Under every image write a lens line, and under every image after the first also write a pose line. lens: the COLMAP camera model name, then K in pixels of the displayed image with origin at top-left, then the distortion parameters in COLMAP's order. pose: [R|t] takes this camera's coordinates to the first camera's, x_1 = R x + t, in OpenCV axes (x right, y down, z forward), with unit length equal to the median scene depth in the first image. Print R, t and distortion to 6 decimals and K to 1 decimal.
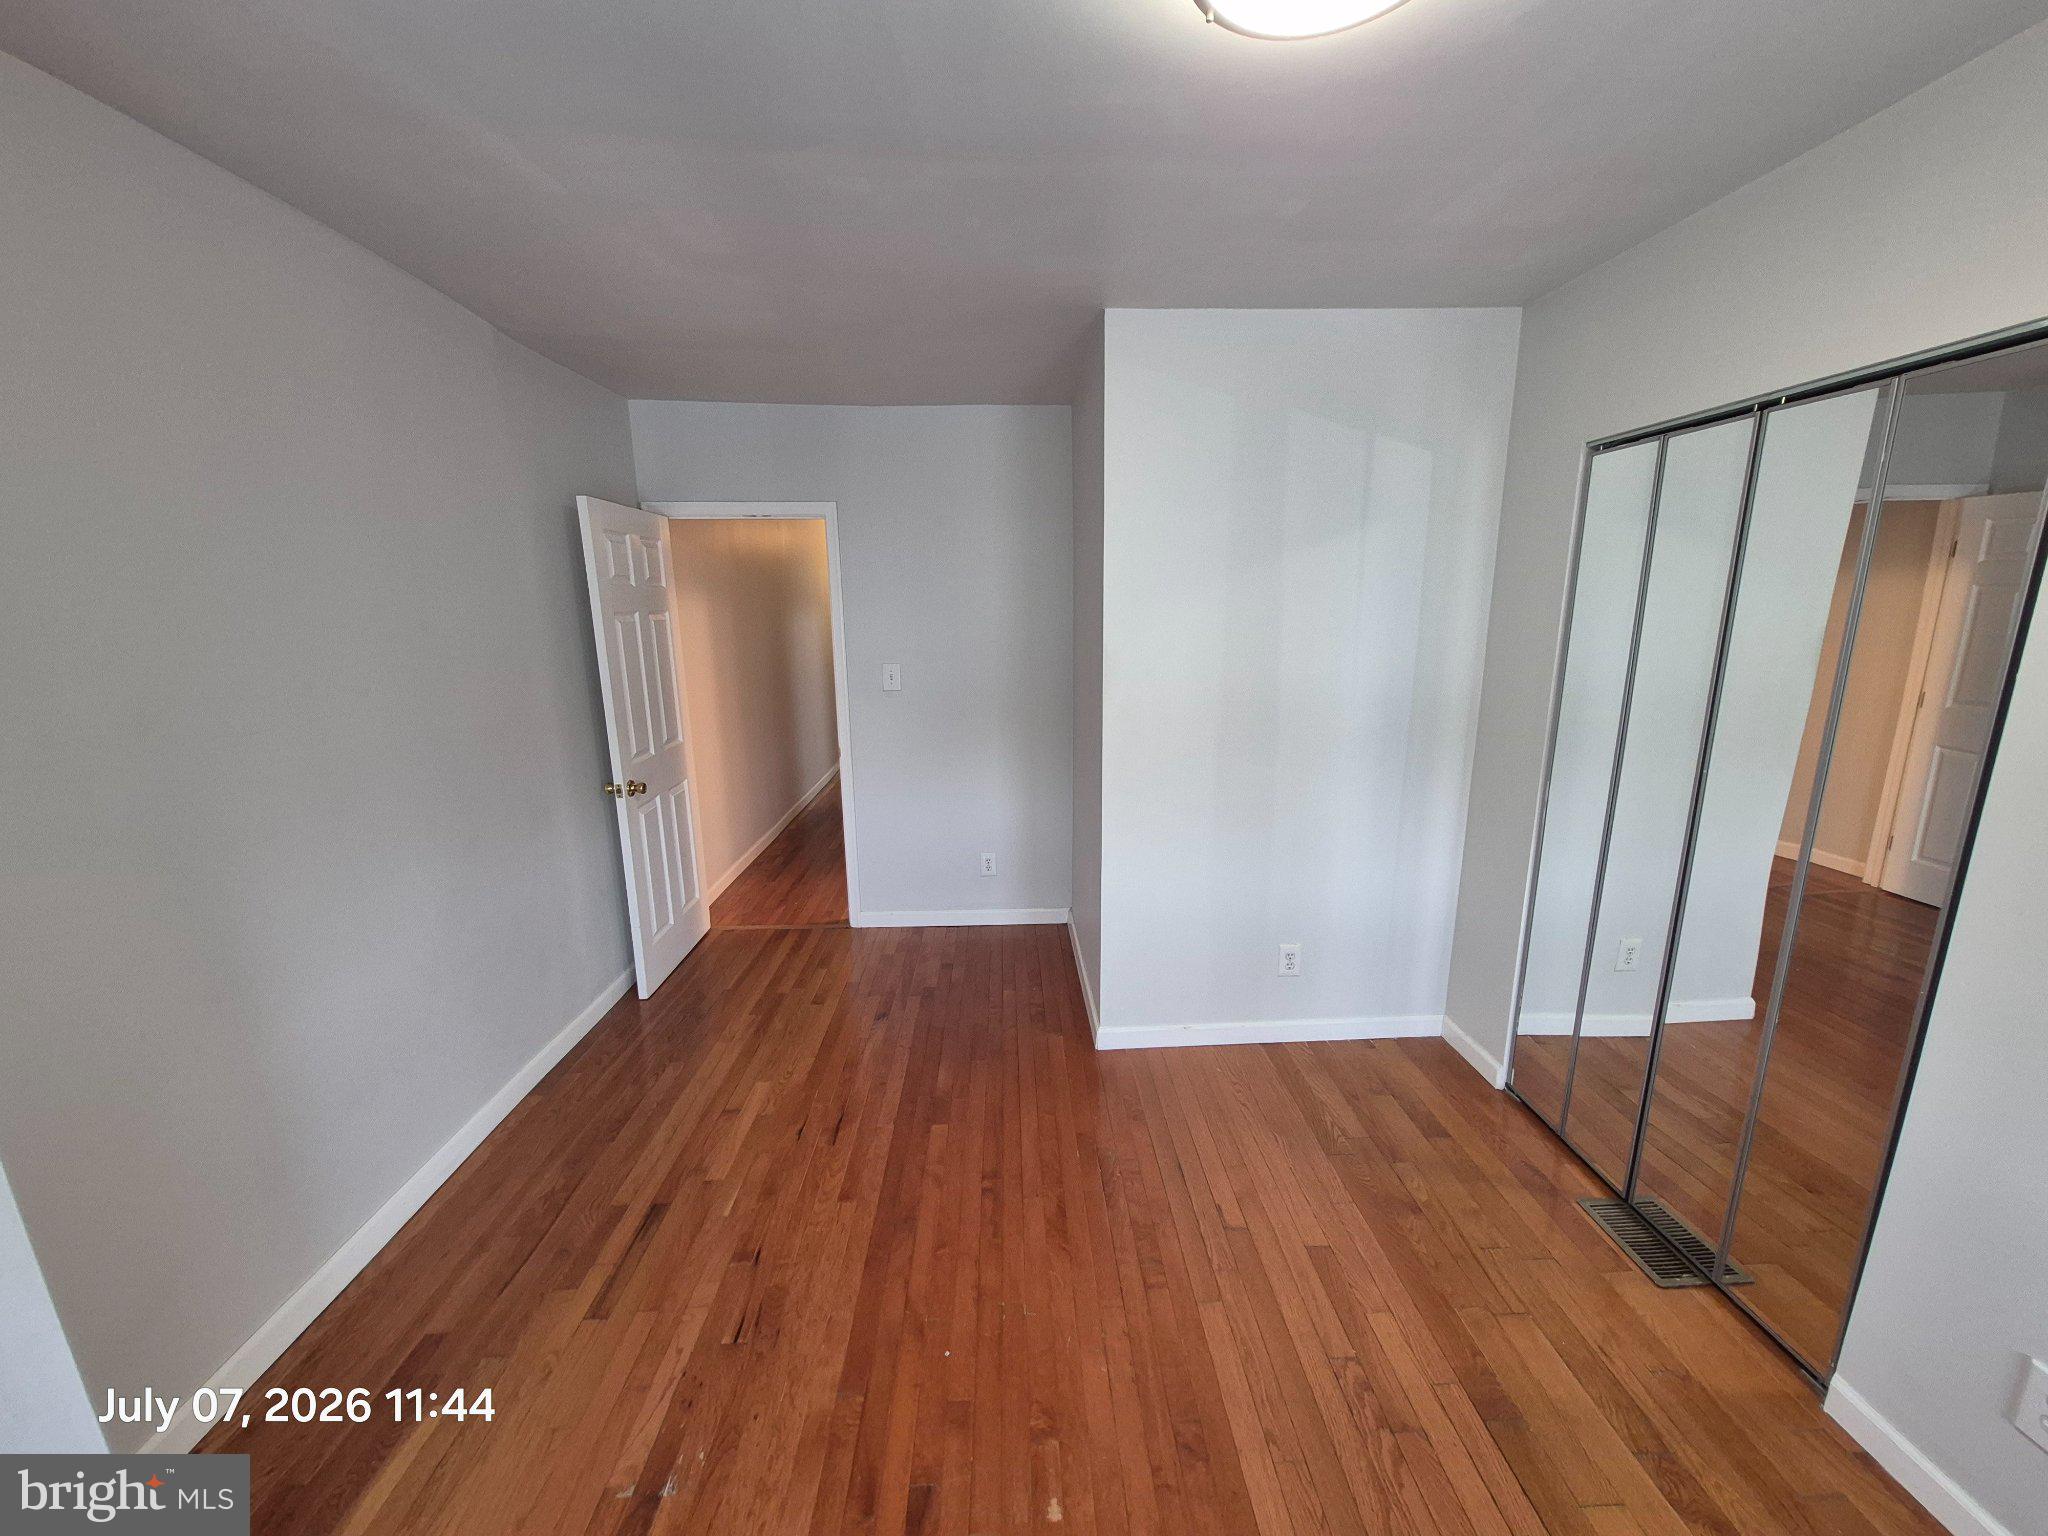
lens RADIAL K [[803.9, 0, 1030.6], [0, 803.9, 774.3], [0, 0, 1]] dist [0.002568, 0.000149]
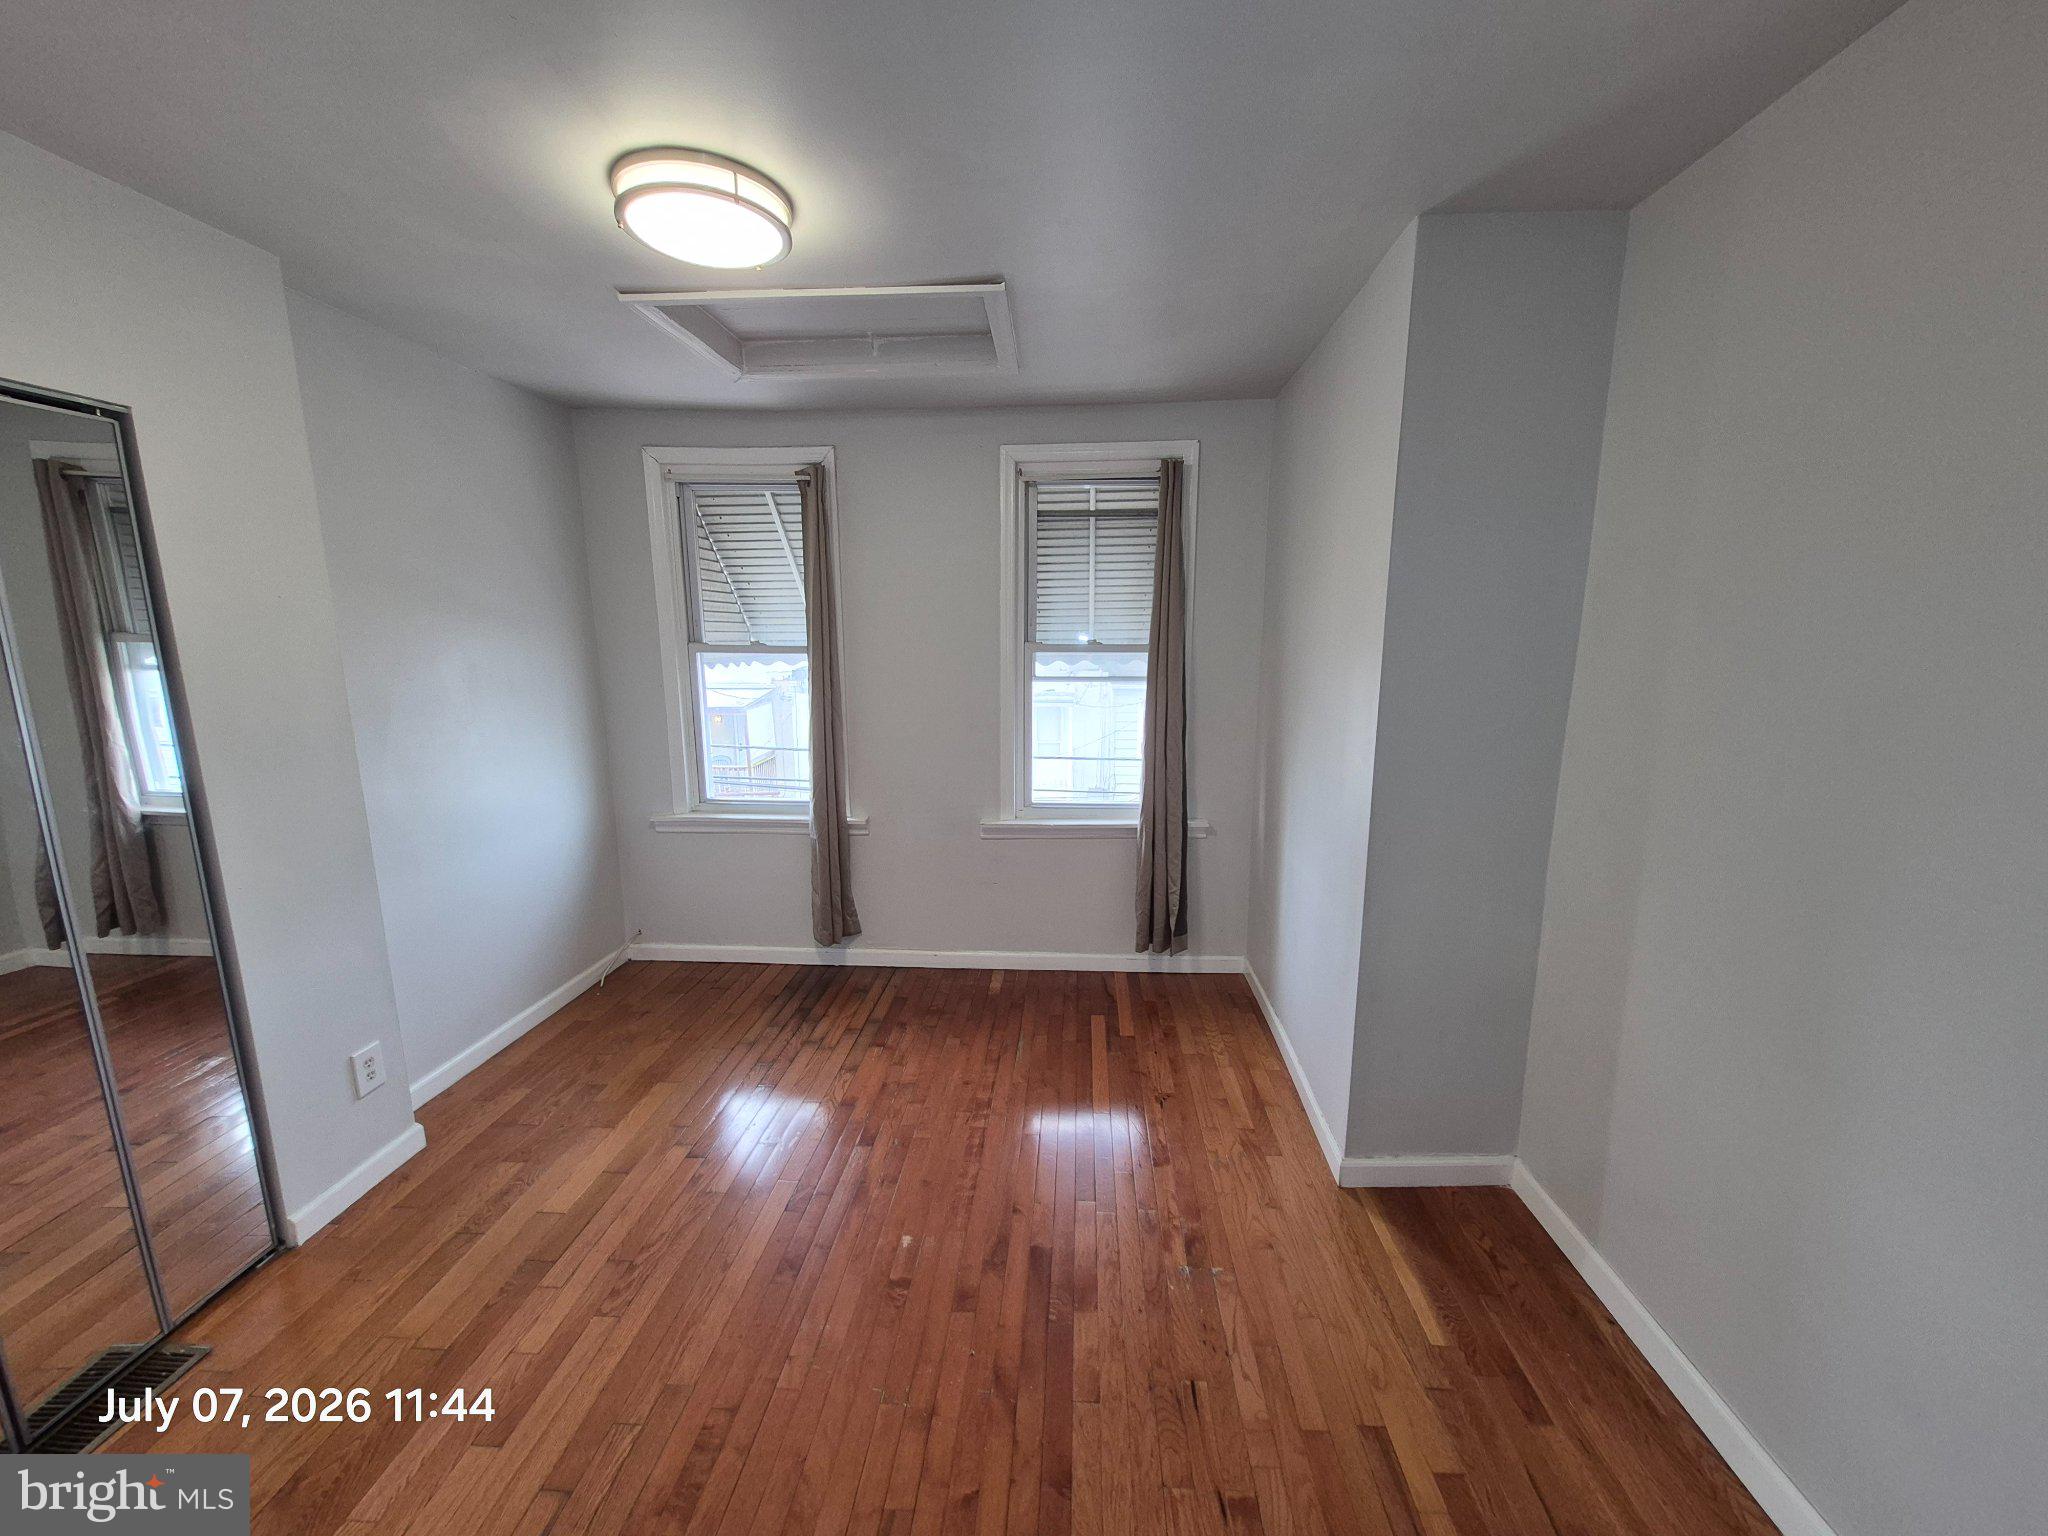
lens RADIAL K [[803.9, 0, 1030.6], [0, 803.9, 774.3], [0, 0, 1]] dist [0.002568, 0.000149]
pose [[-0.995392, -0.004314, 0.095793, -0.268637], [0.033144, 0.921932, 0.385930, -0.330071], [-0.089979, 0.387327, -0.917541, 1.628711]]
